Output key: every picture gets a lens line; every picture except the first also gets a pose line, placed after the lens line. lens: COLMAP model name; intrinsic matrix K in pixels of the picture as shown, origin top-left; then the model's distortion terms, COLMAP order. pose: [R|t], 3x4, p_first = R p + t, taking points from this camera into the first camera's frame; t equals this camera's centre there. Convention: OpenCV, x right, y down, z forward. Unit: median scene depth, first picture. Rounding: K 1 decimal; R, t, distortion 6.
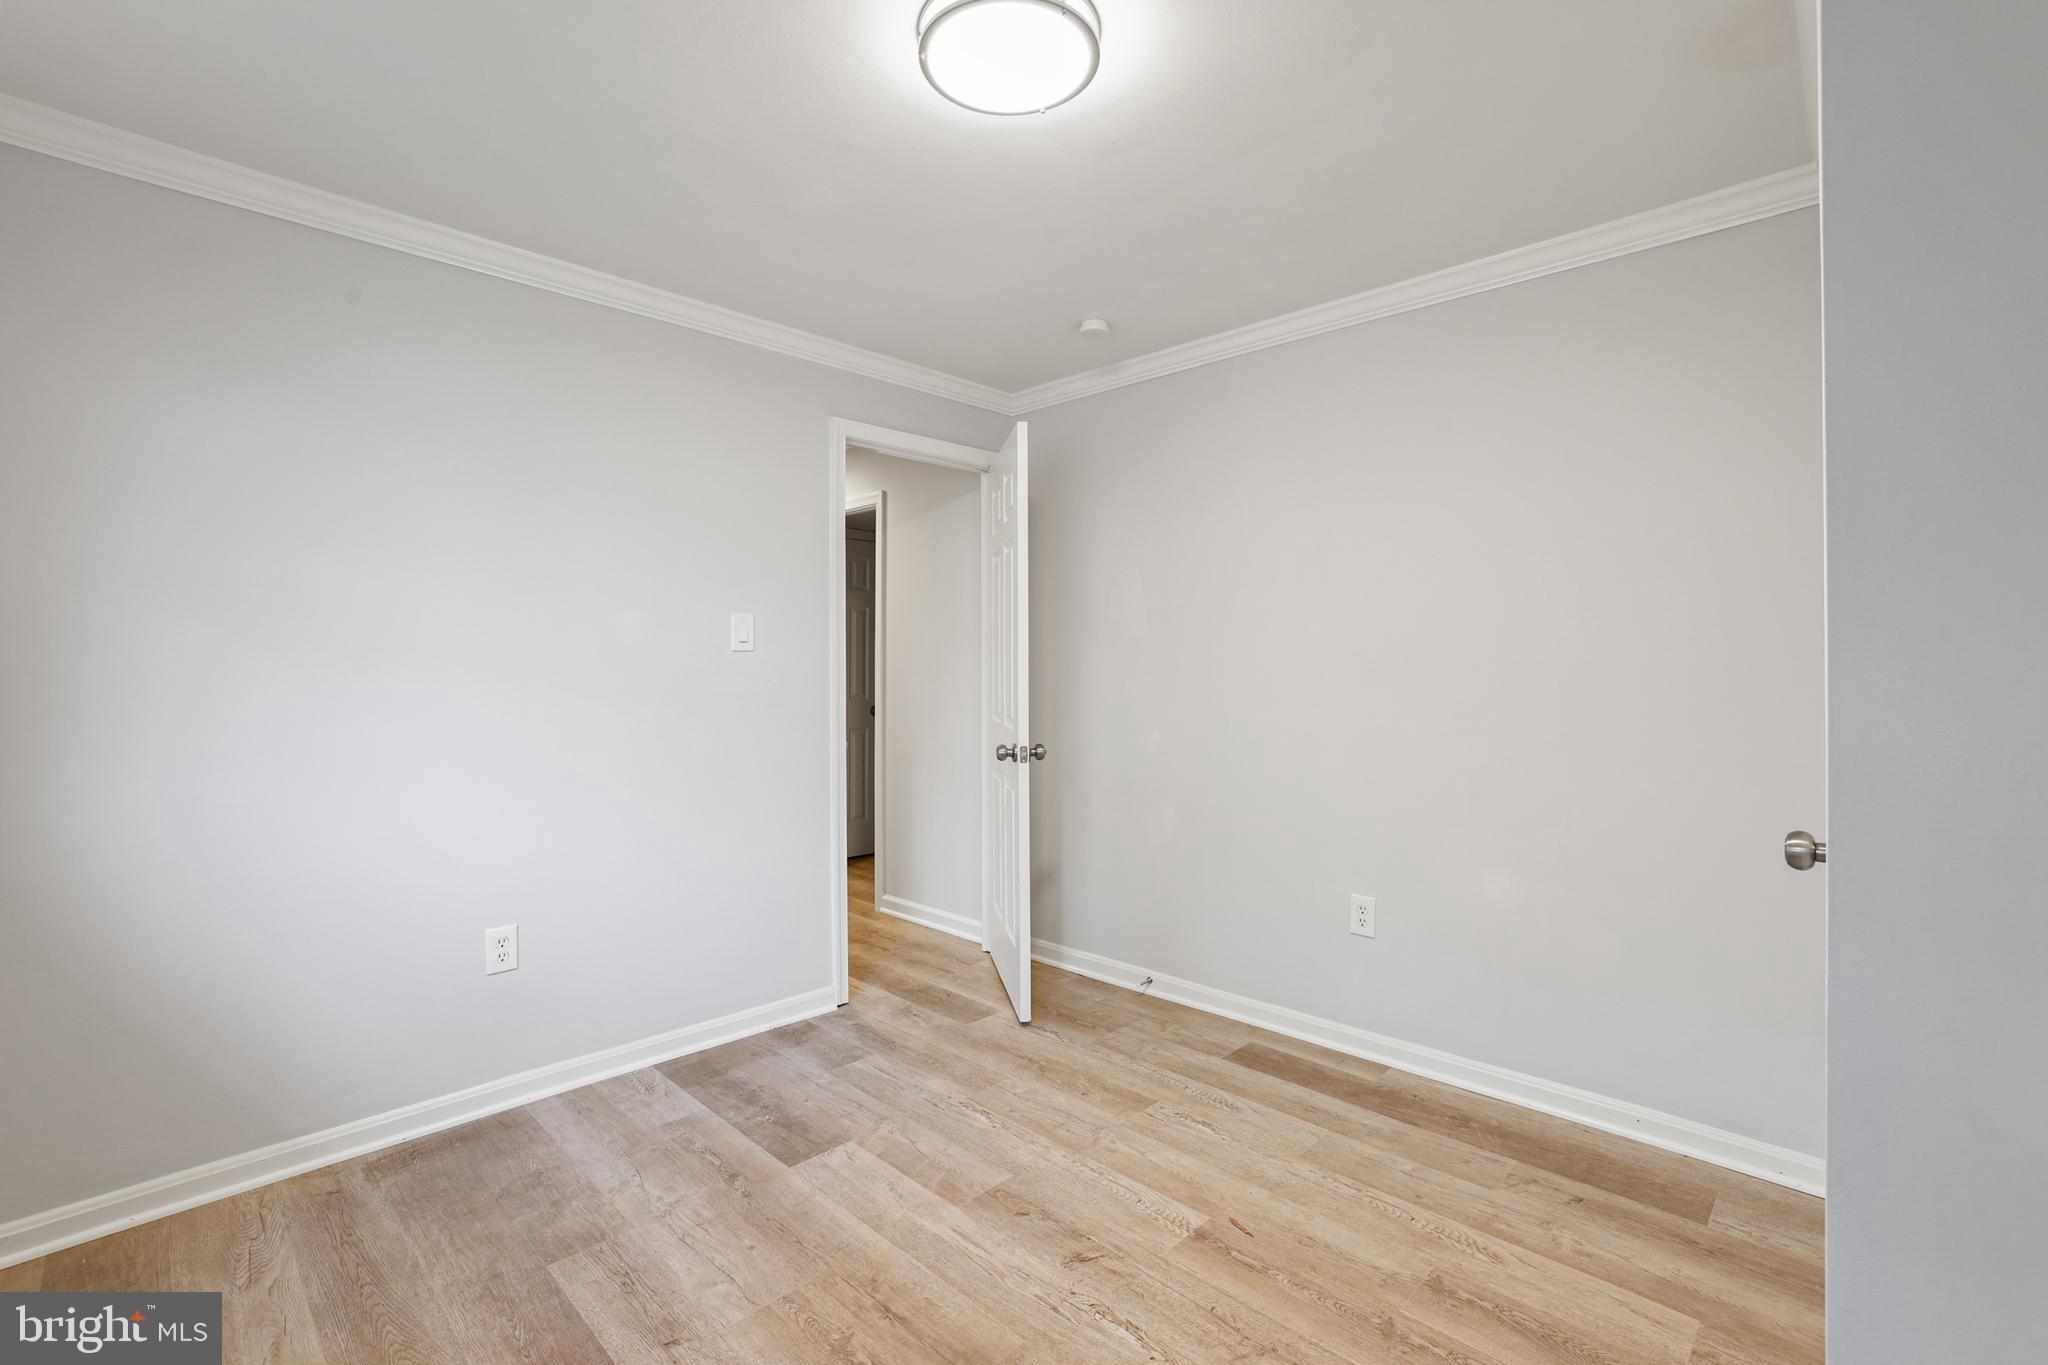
lens RADIAL K [[910.5, 0, 1022.6], [0, 910.5, 667.9], [0, 0, 1]] dist [-0.045883, 0.000137]
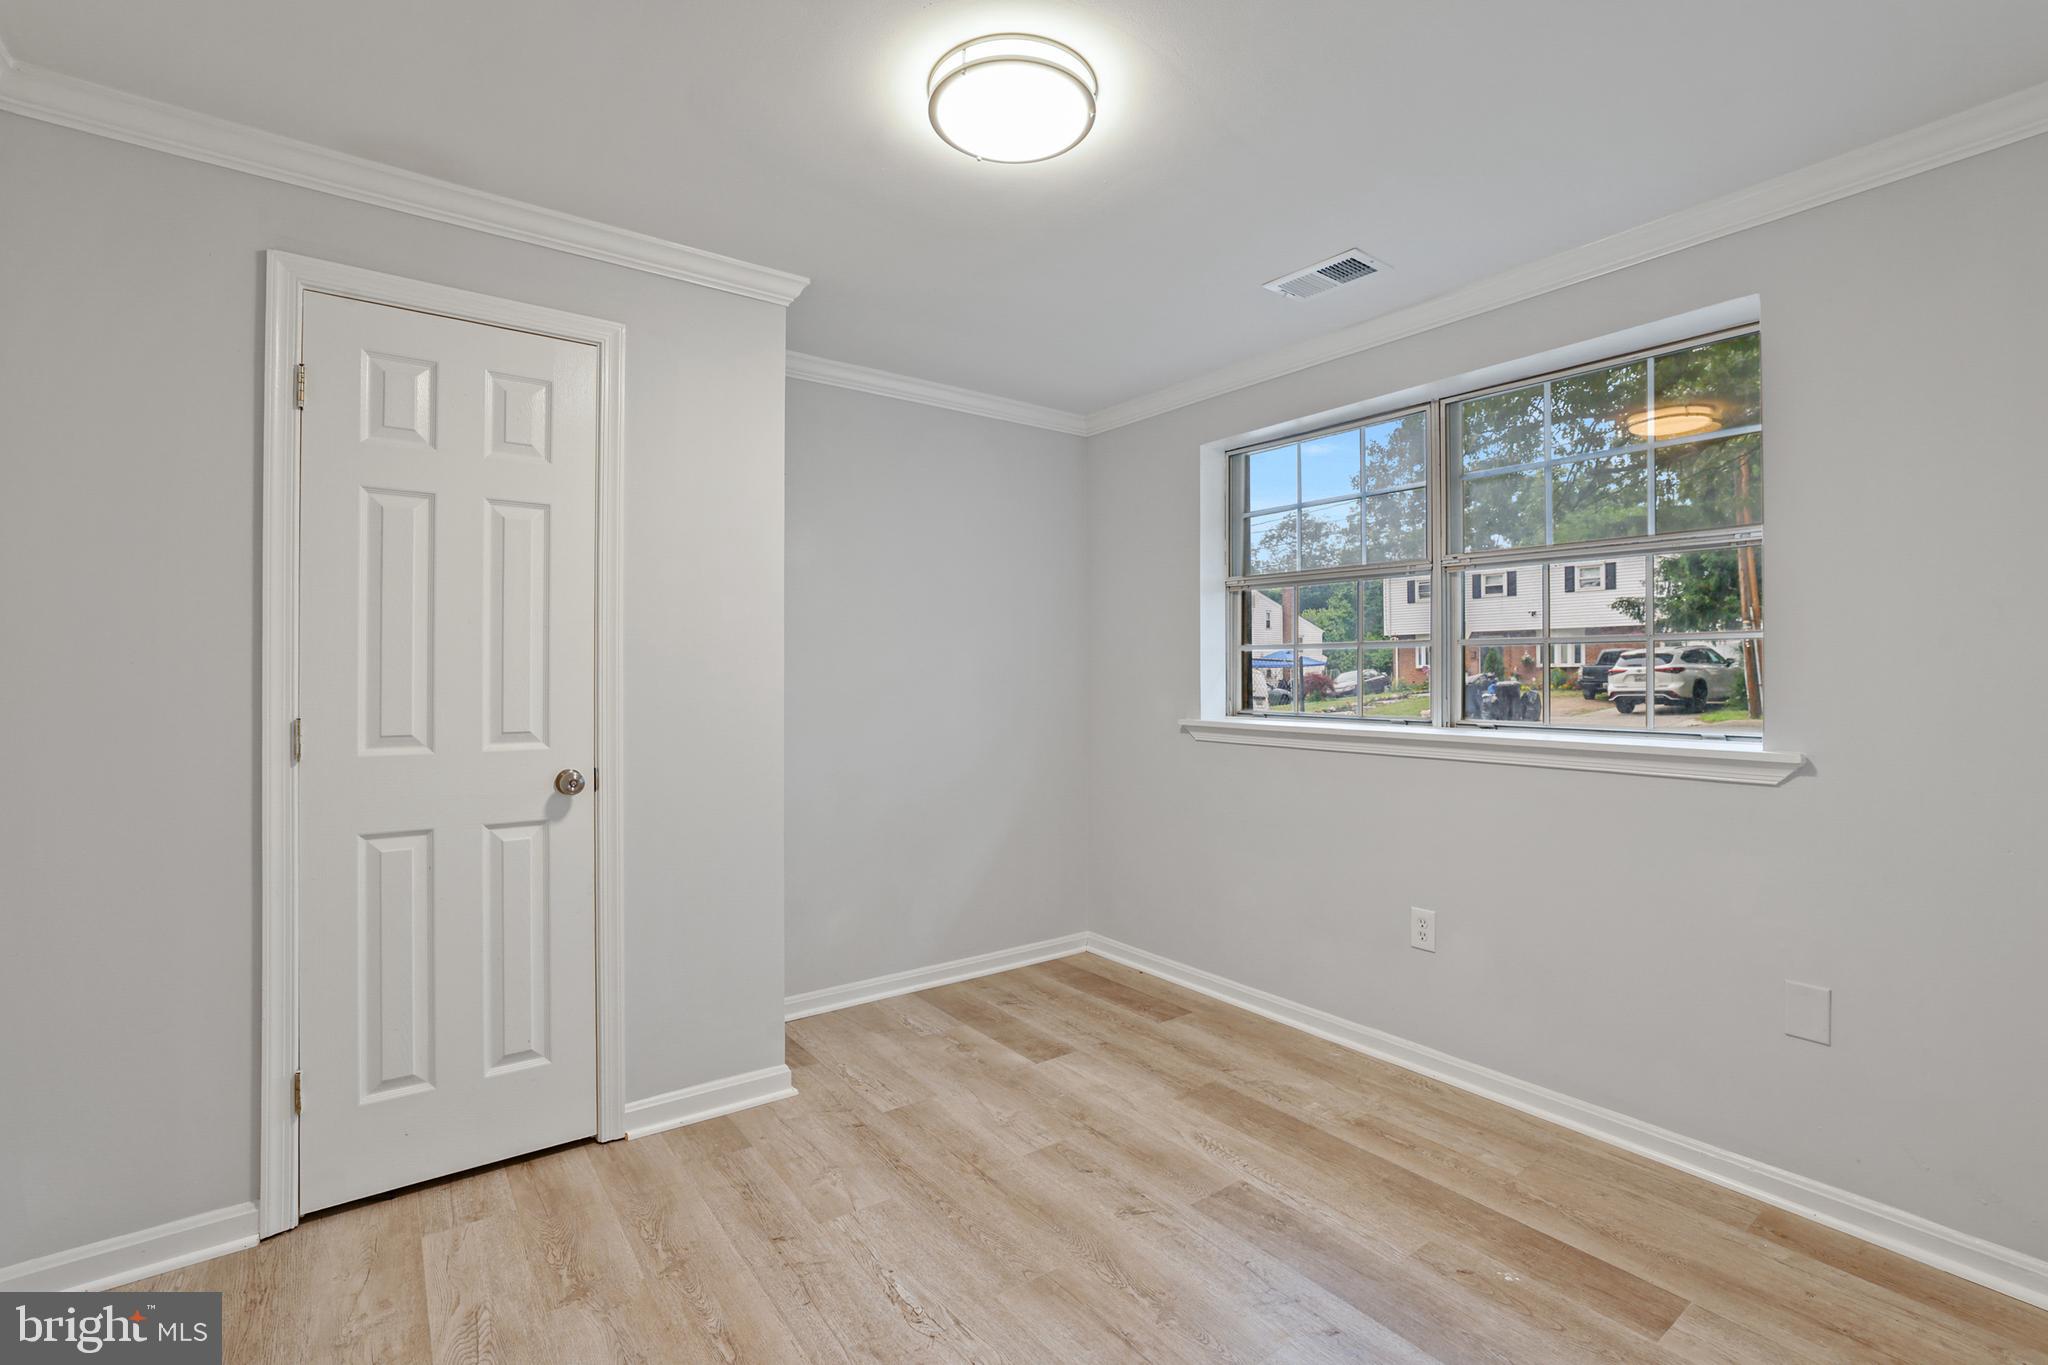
lens RADIAL K [[910.5, 0, 1022.6], [0, 910.5, 667.9], [0, 0, 1]] dist [-0.045883, 0.000137]
pose [[-0.987820, -0.001676, 0.155589, -0.190690], [-0.002333, 0.999989, -0.004039, -0.006768], [-0.155581, -0.004353, -0.987814, 1.991328]]
